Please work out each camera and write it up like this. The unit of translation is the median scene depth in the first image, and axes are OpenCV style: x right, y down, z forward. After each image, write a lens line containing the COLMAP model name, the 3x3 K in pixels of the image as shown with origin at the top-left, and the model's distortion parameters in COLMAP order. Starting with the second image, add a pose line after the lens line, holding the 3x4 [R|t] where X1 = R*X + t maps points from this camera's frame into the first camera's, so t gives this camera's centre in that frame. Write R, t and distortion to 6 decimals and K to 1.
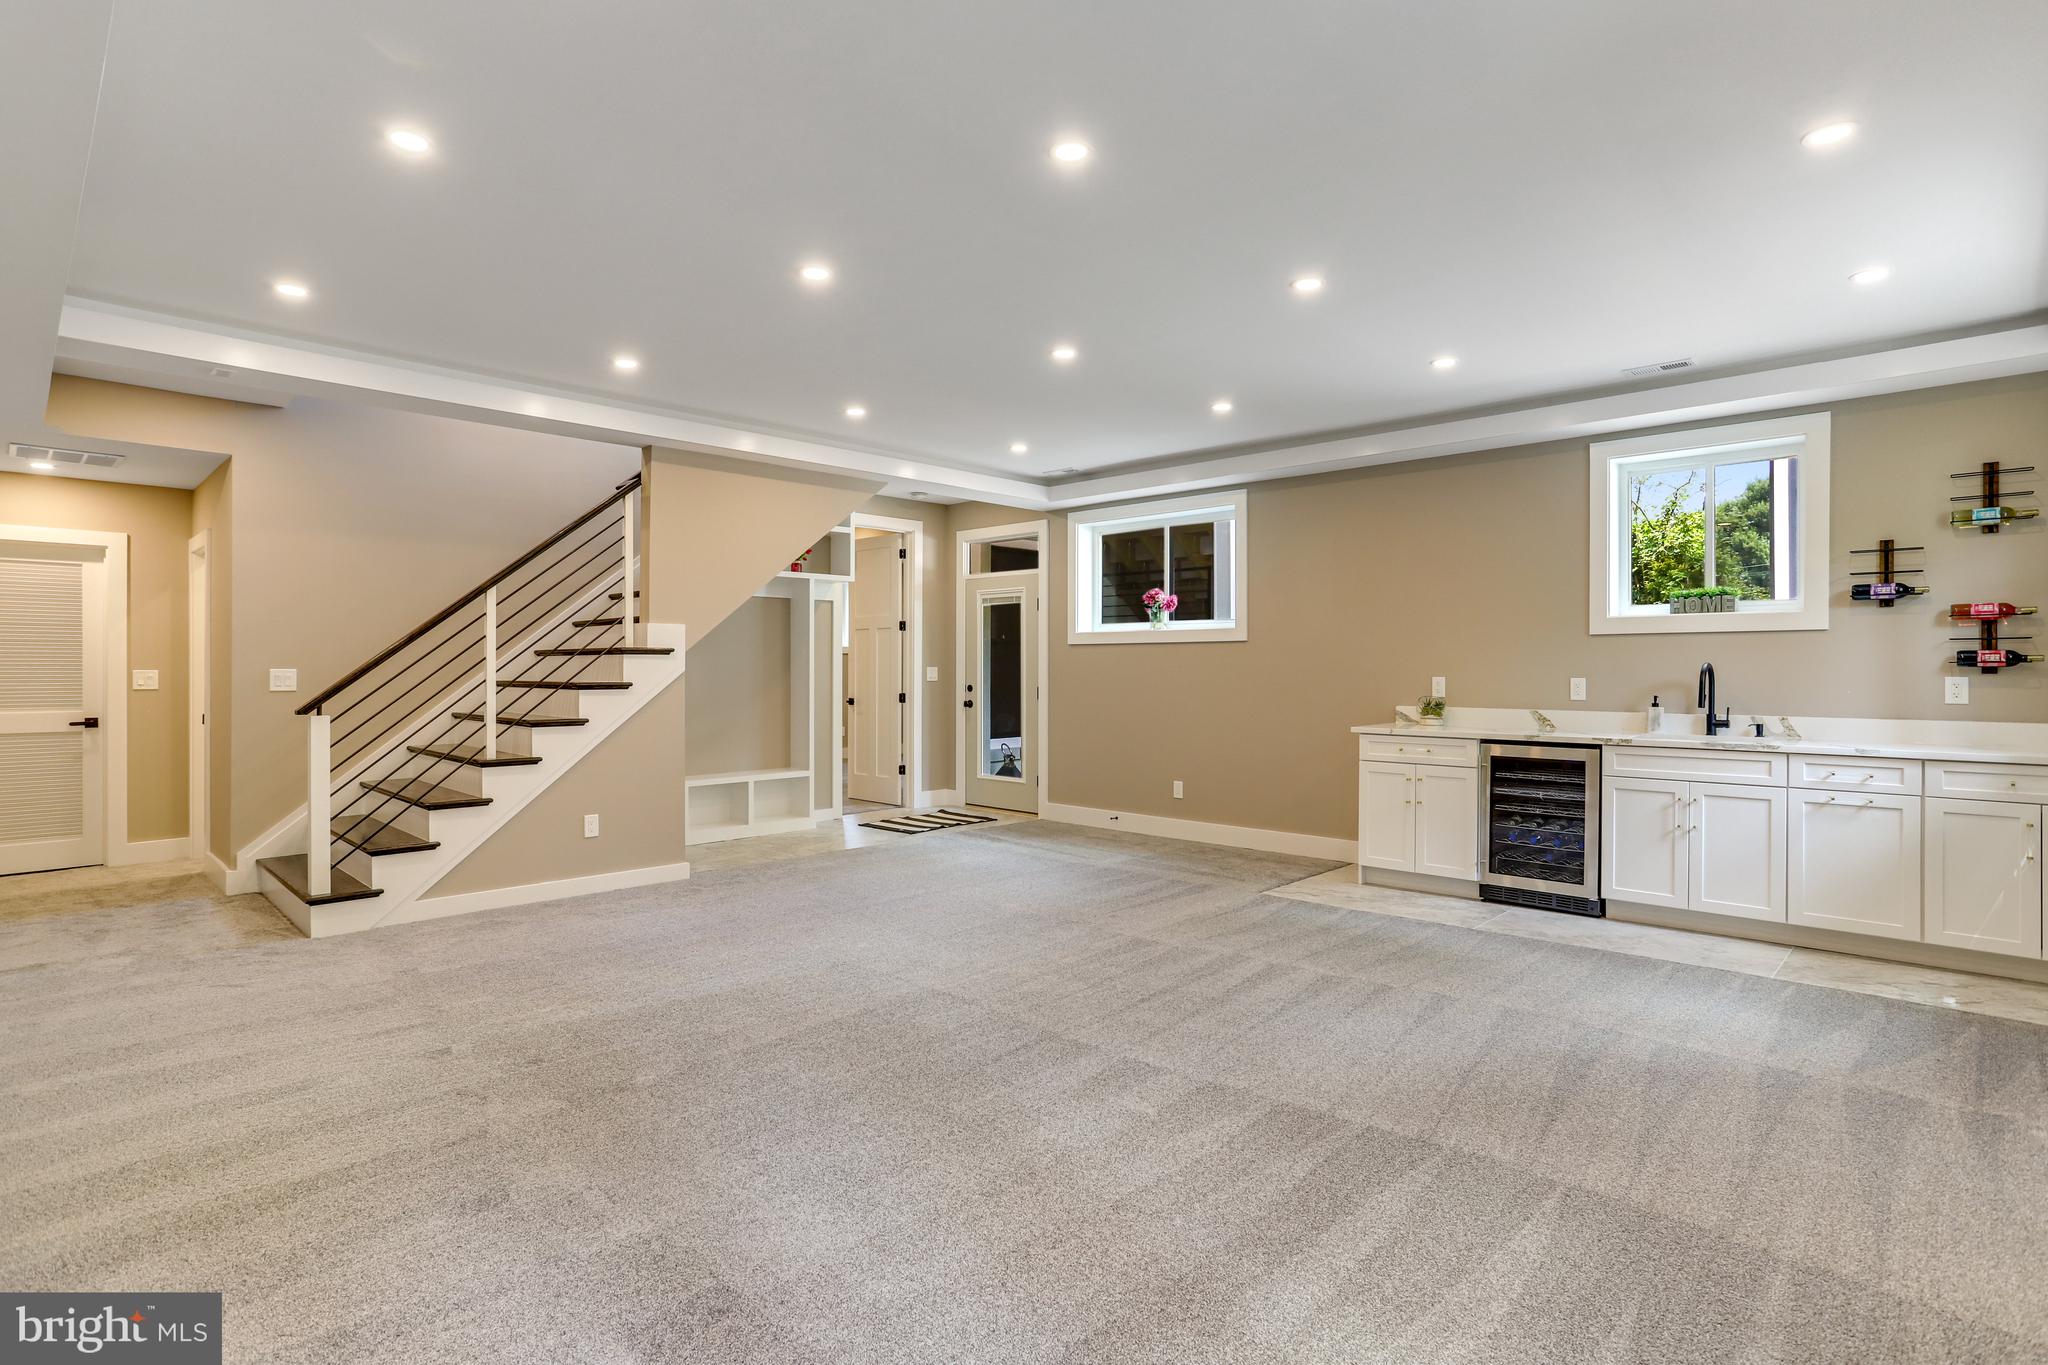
lens RADIAL K [[1010.2, 0, 1029.7], [0, 1010.2, 675.6], [0, 0, 1]] dist [-0.034998, 0.011808]
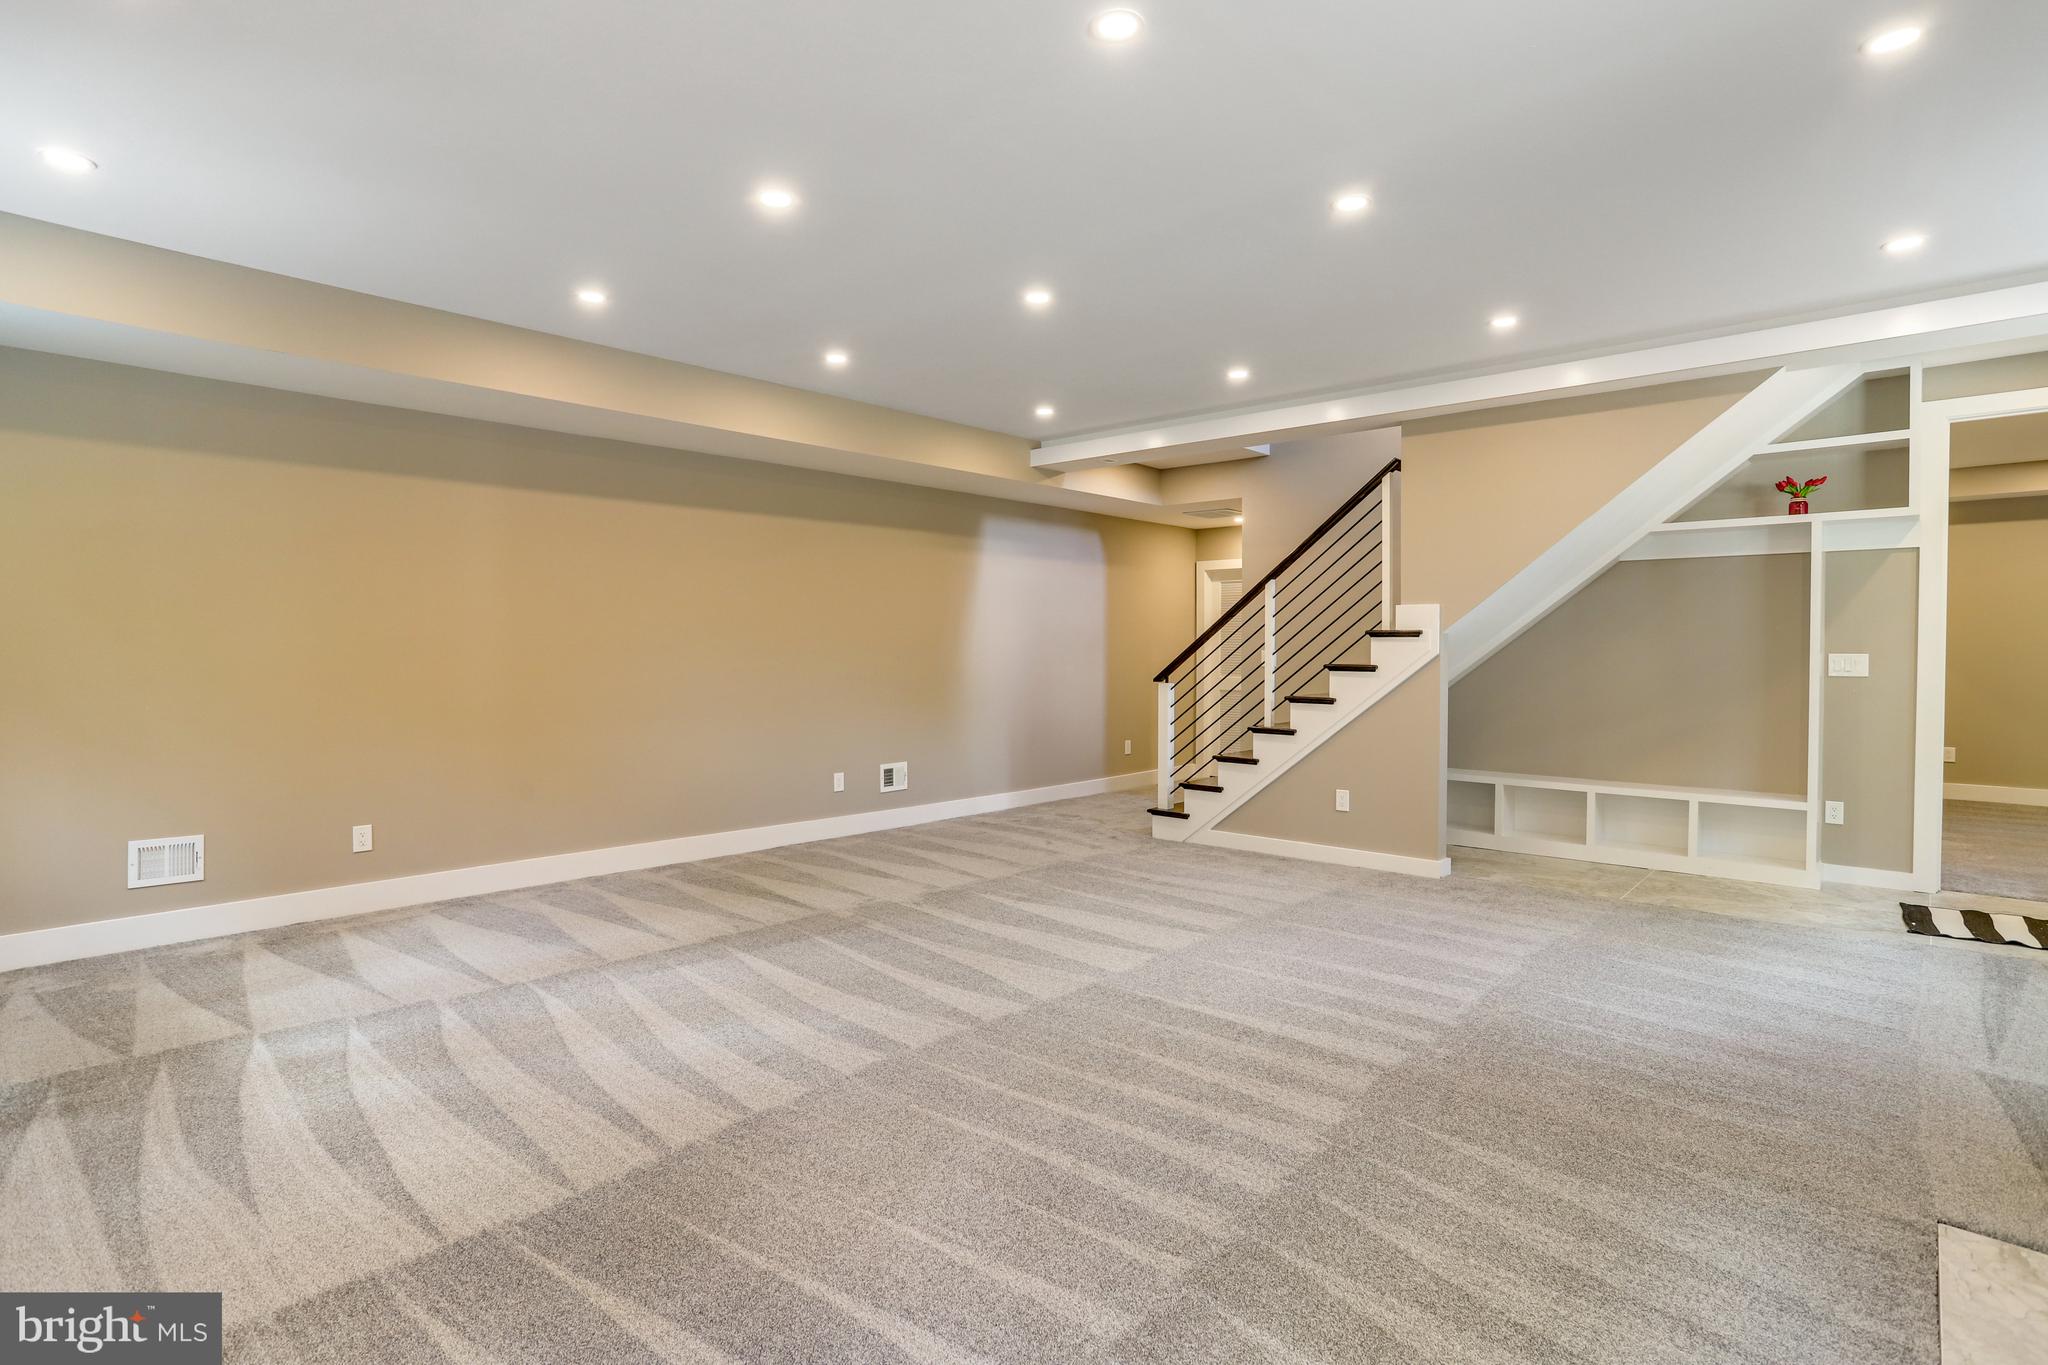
lens RADIAL K [[1010.2, 0, 1029.4], [0, 1010.2, 669.8], [0, 0, 1]] dist [-0.034998, 0.011808]
pose [[0.053247, 0.020933, -0.998362, 0.598328], [-0.012743, 0.999713, 0.020281, -0.004549], [0.998500, 0.011642, 0.053498, 0.612805]]
